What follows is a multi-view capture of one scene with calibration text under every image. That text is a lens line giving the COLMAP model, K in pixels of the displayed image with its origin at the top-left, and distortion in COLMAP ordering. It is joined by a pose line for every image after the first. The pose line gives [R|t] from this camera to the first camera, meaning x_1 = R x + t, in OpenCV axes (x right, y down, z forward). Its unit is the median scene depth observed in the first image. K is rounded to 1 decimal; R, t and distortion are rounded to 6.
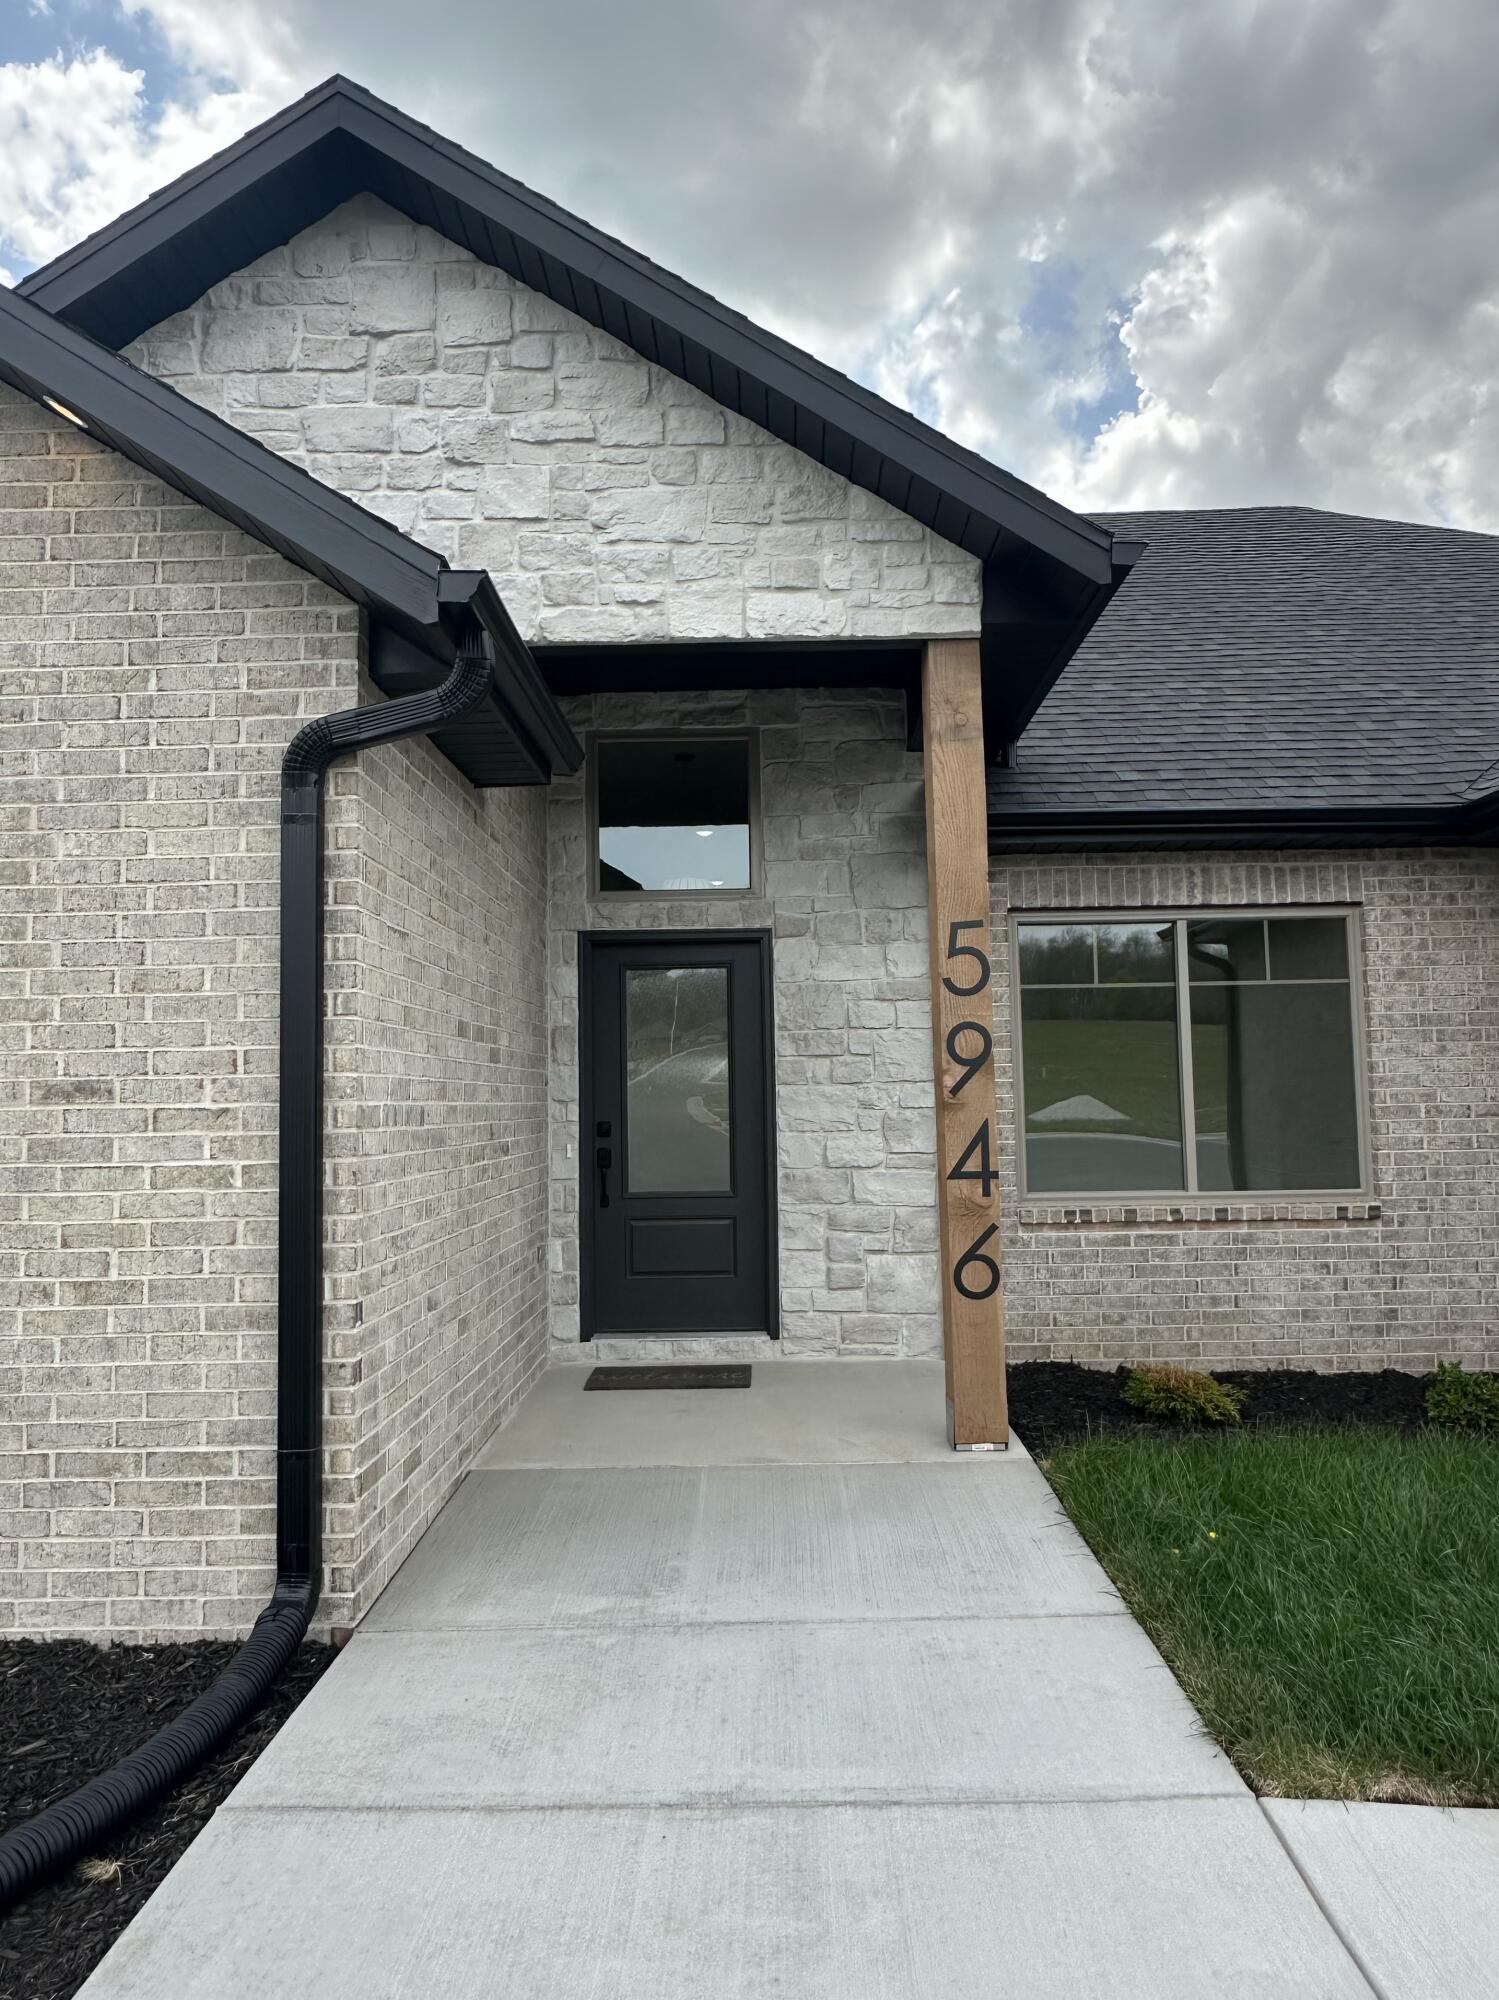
lens RADIAL K [[1390.0, 0, 746.2], [0, 1390.0, 997.2], [0, 0, 1]] dist [-0.005834, -0.000898]
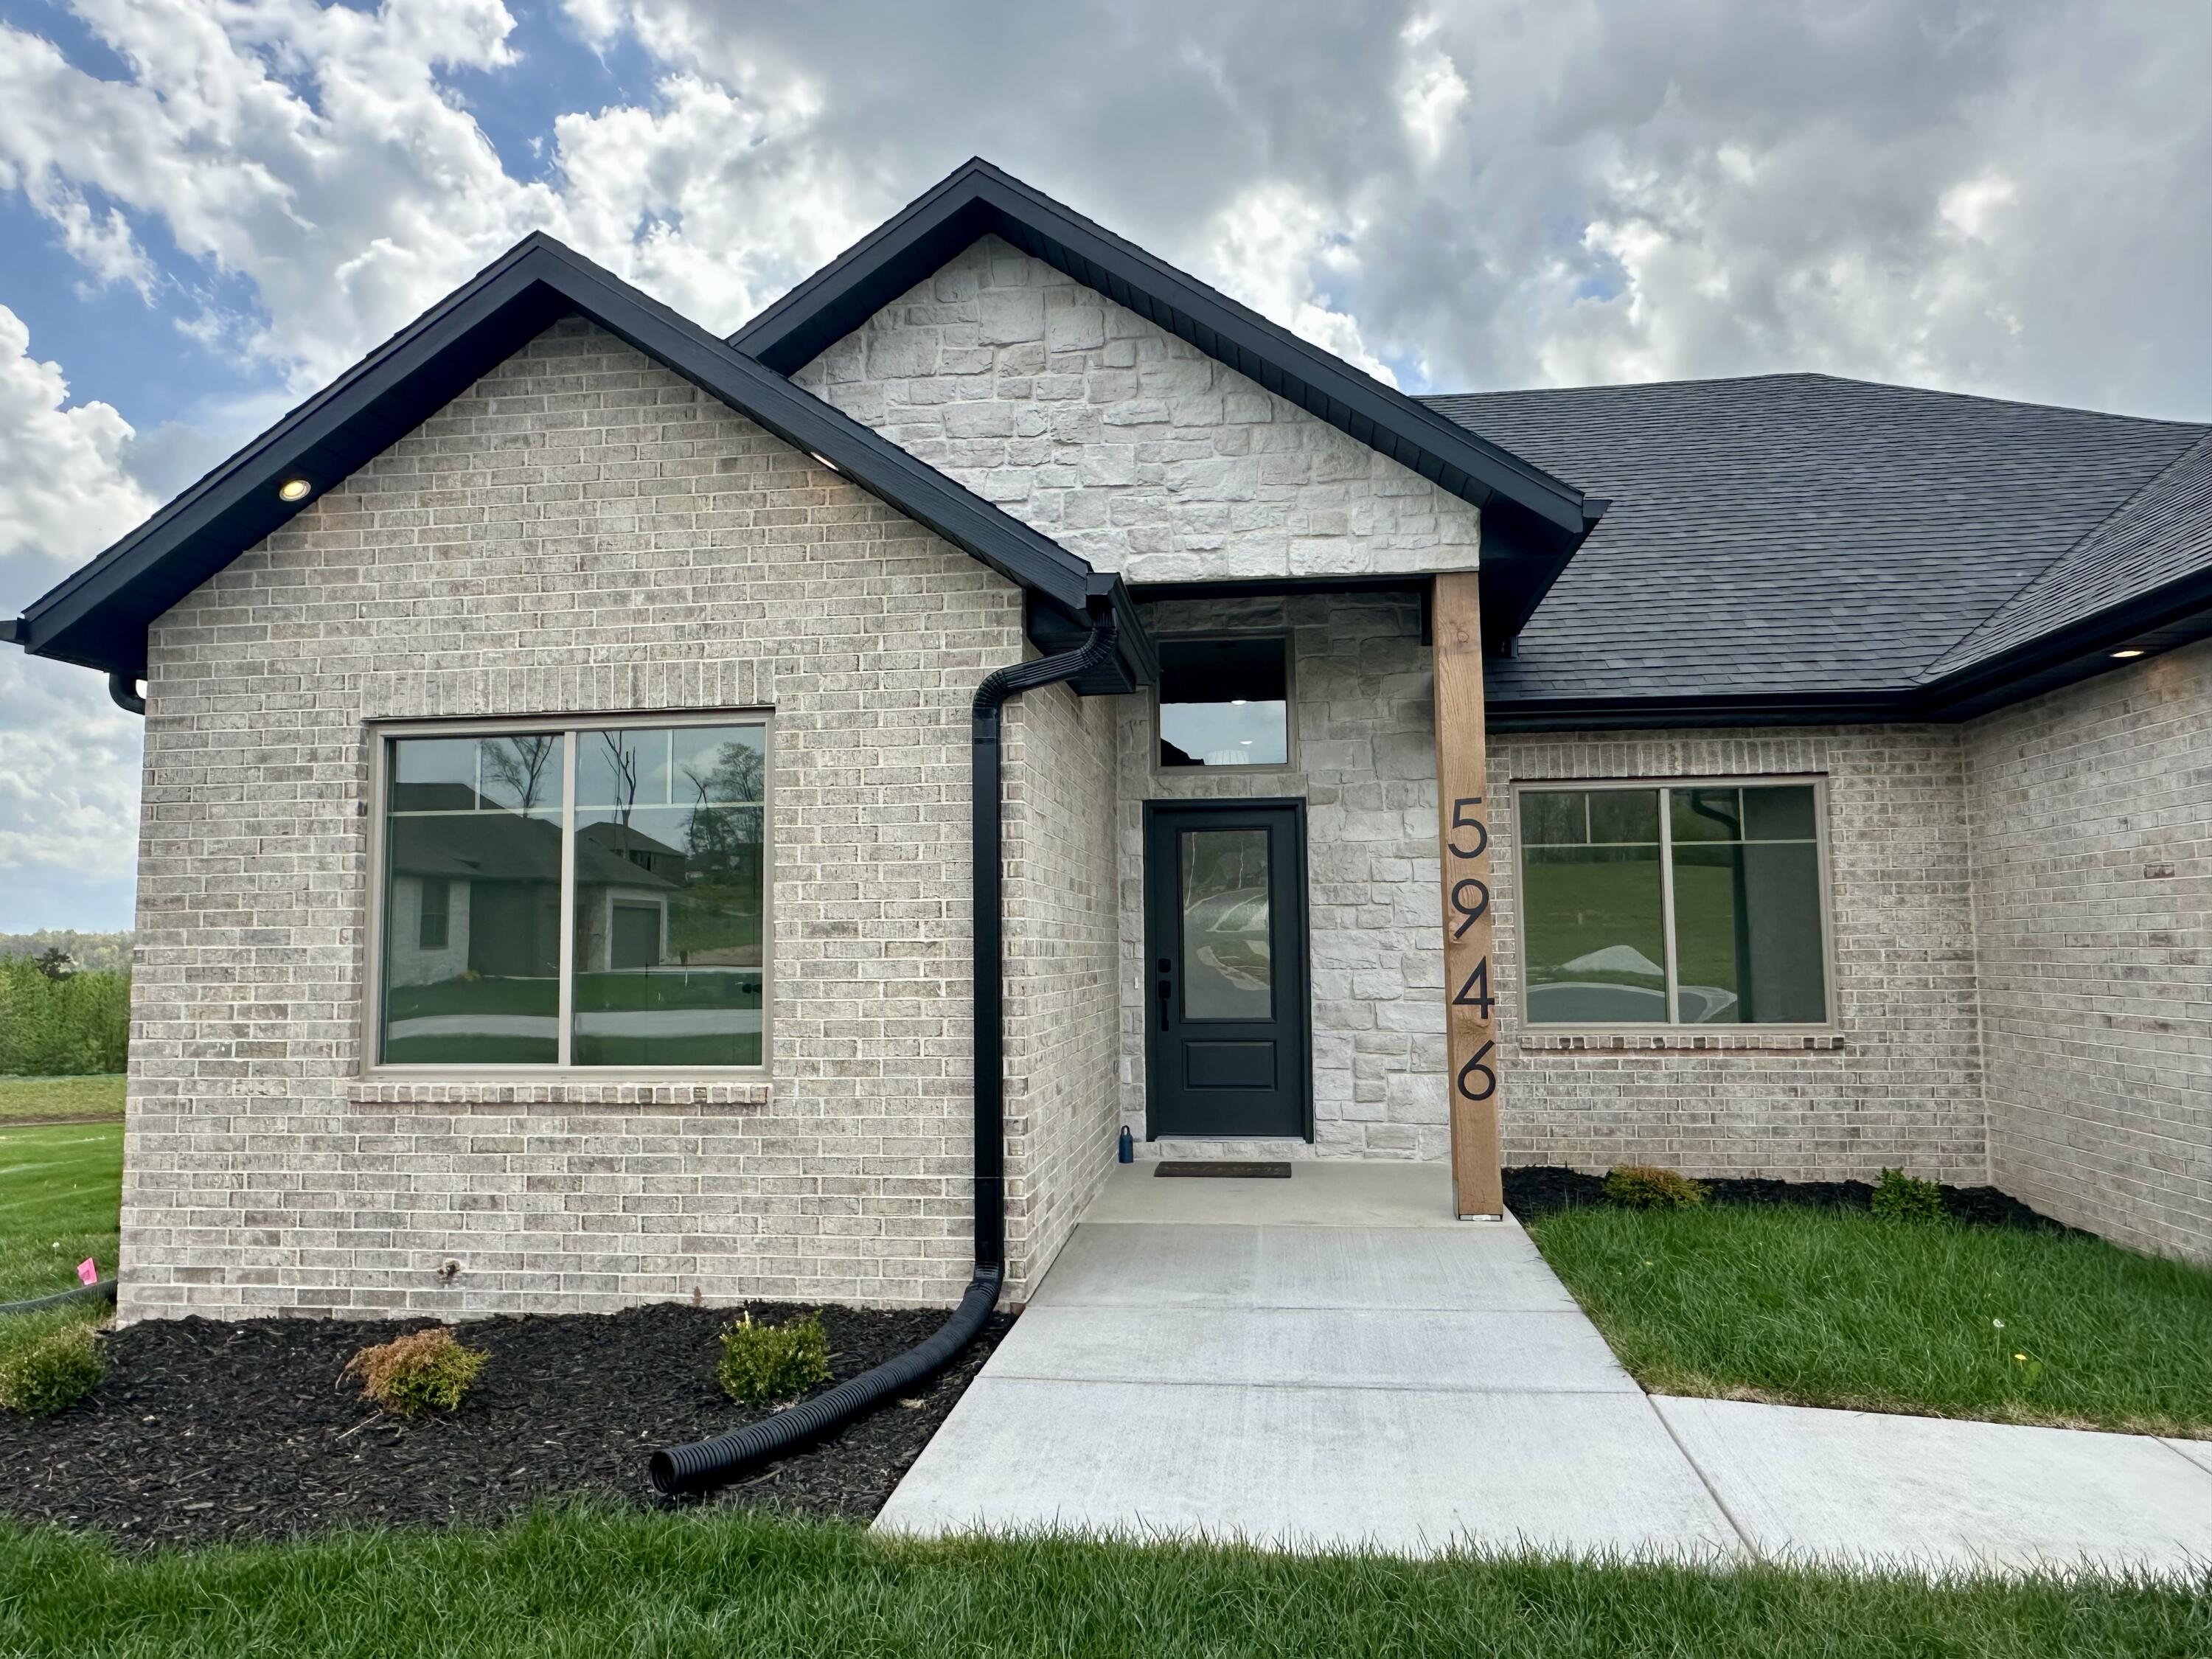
lens RADIAL K [[1457.7, 0, 1089.8], [0, 1457.7, 828.2], [0, 0, 1]] dist [-0.002431, -0.009420]
pose [[0.993295, -0.002102, -0.115591, -0.021824], [0.001246, 0.999971, -0.007479, -0.014342], [0.115603, 0.007285, 0.993269, -0.265098]]
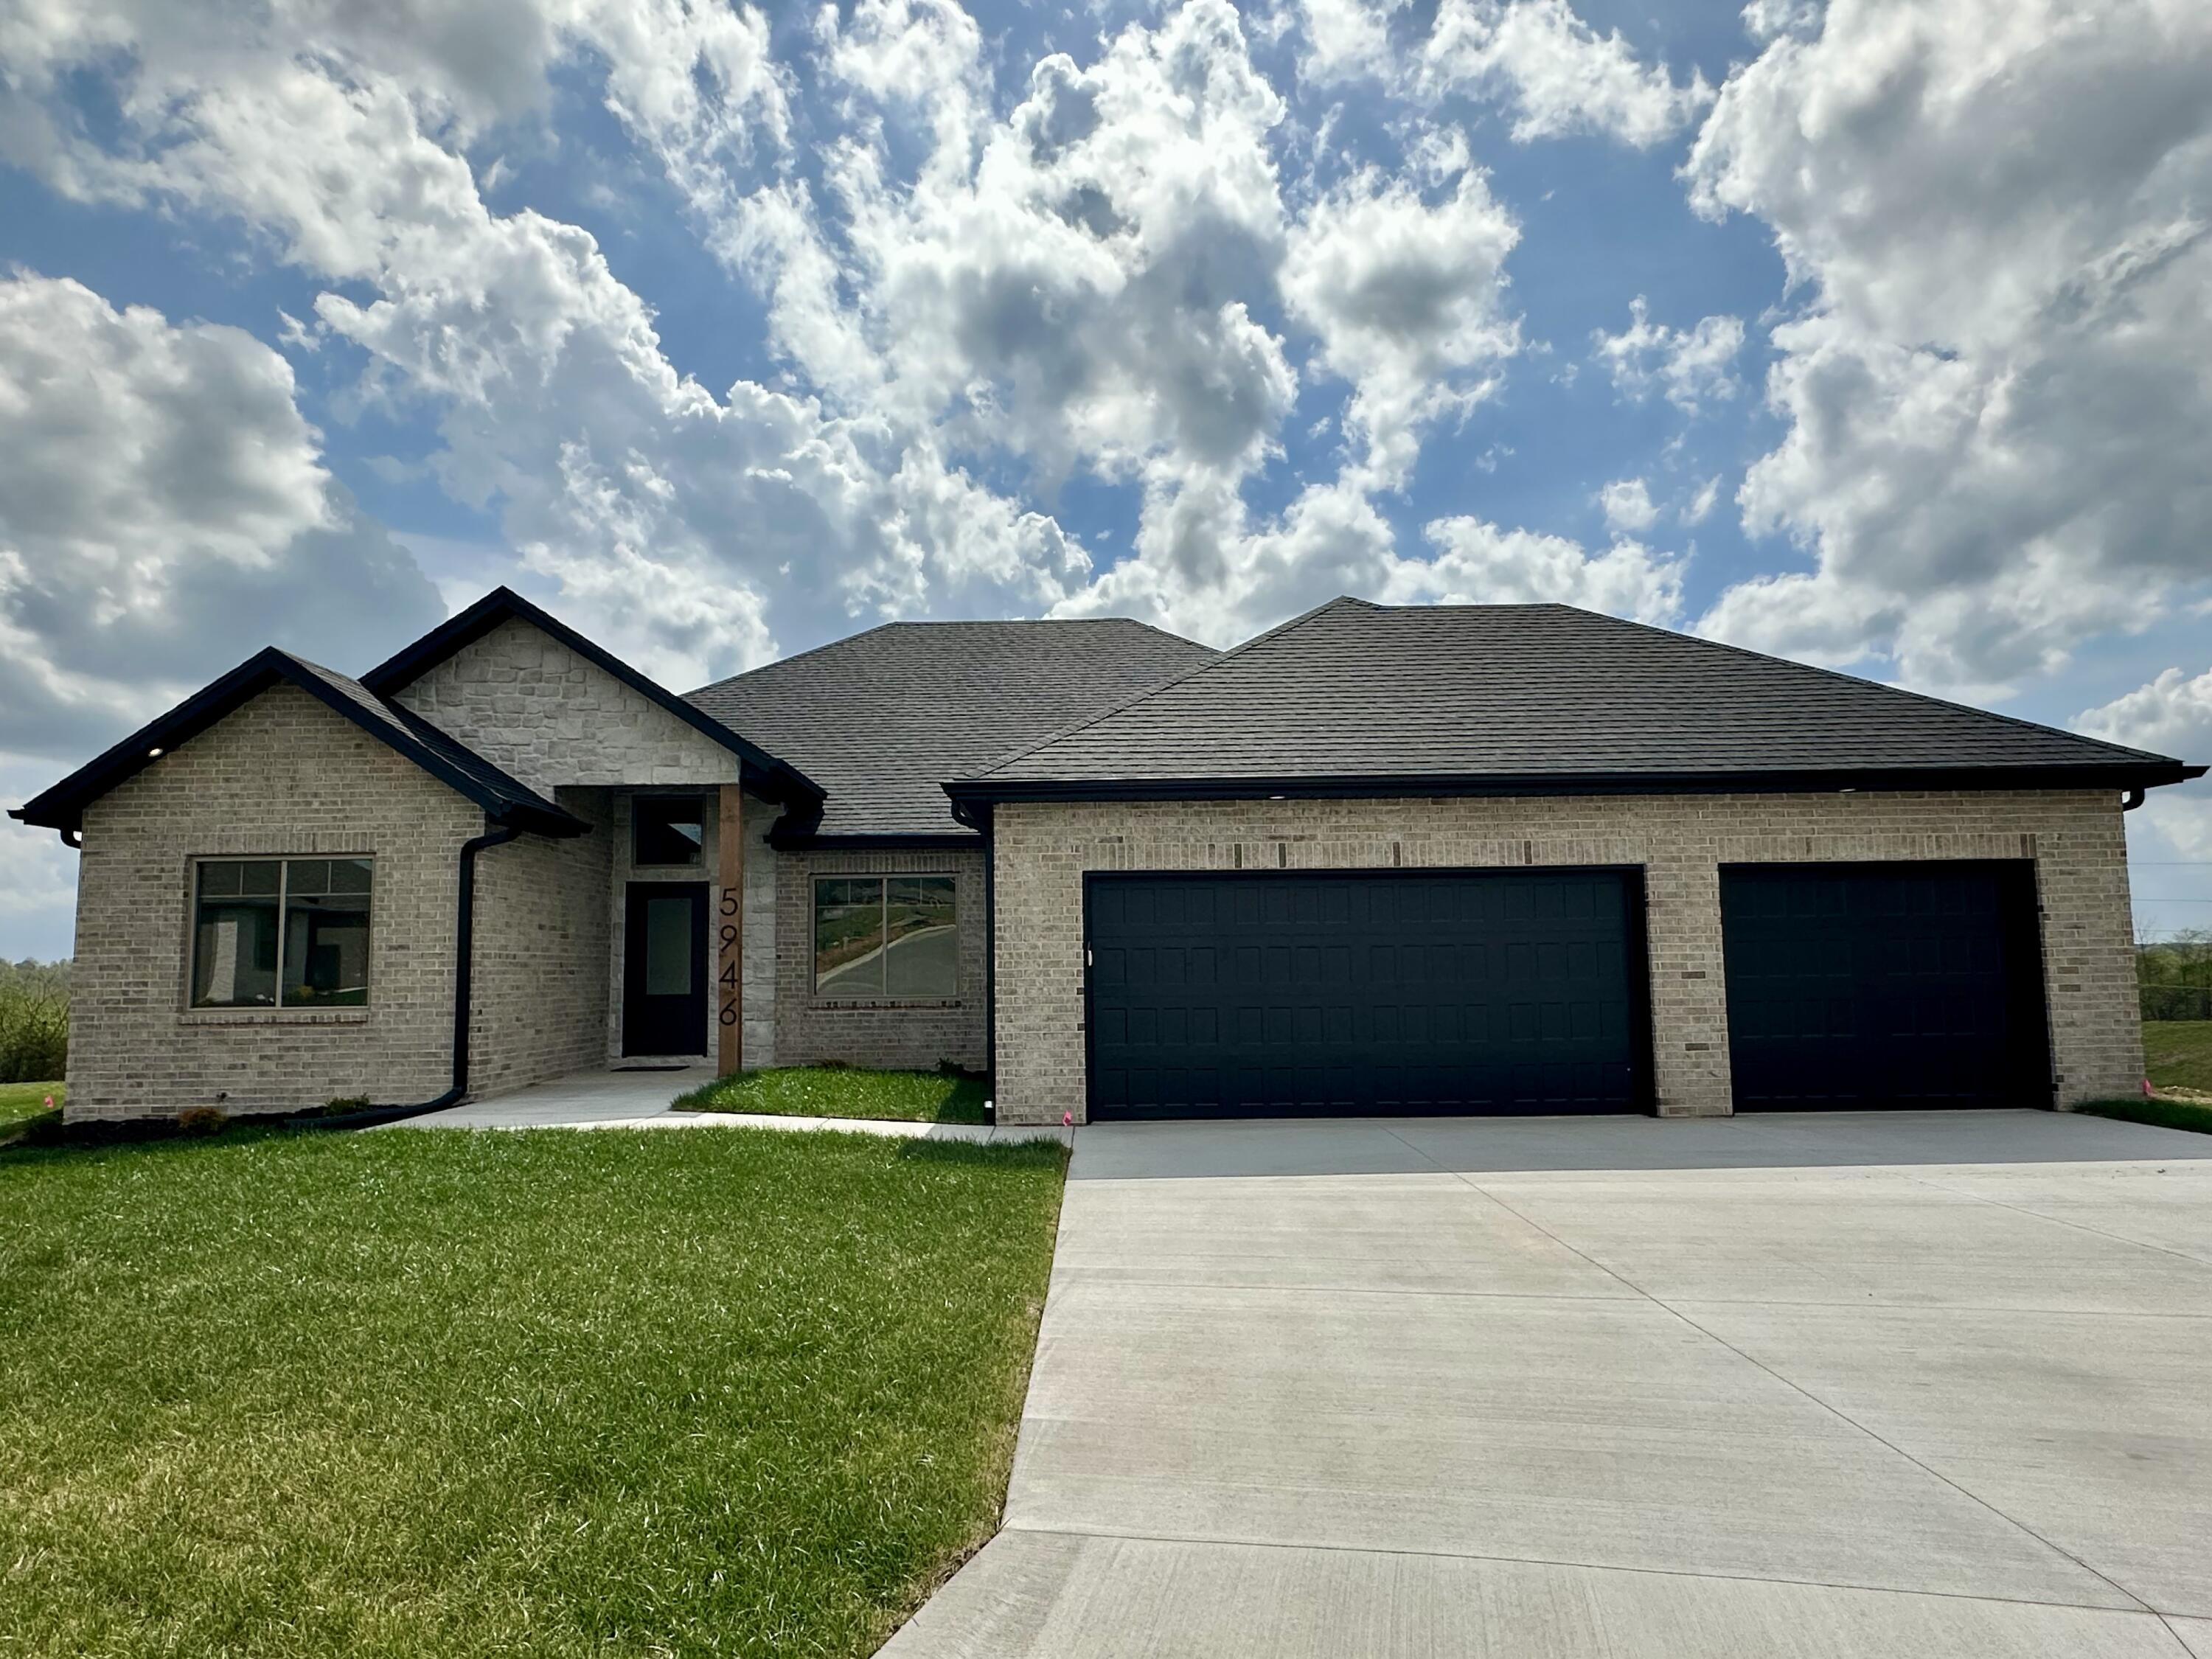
lens RADIAL K [[1310.6, 0, 1123.0], [0, 1310.6, 838.5], [0, 0, 1]] dist [-0.018252, -0.003284]
pose [[0.999414, 0.005028, 0.033844, 0.655175], [-0.004161, 0.999663, -0.025639, -0.068998], [-0.033962, 0.025484, 0.999098, -1.251308]]
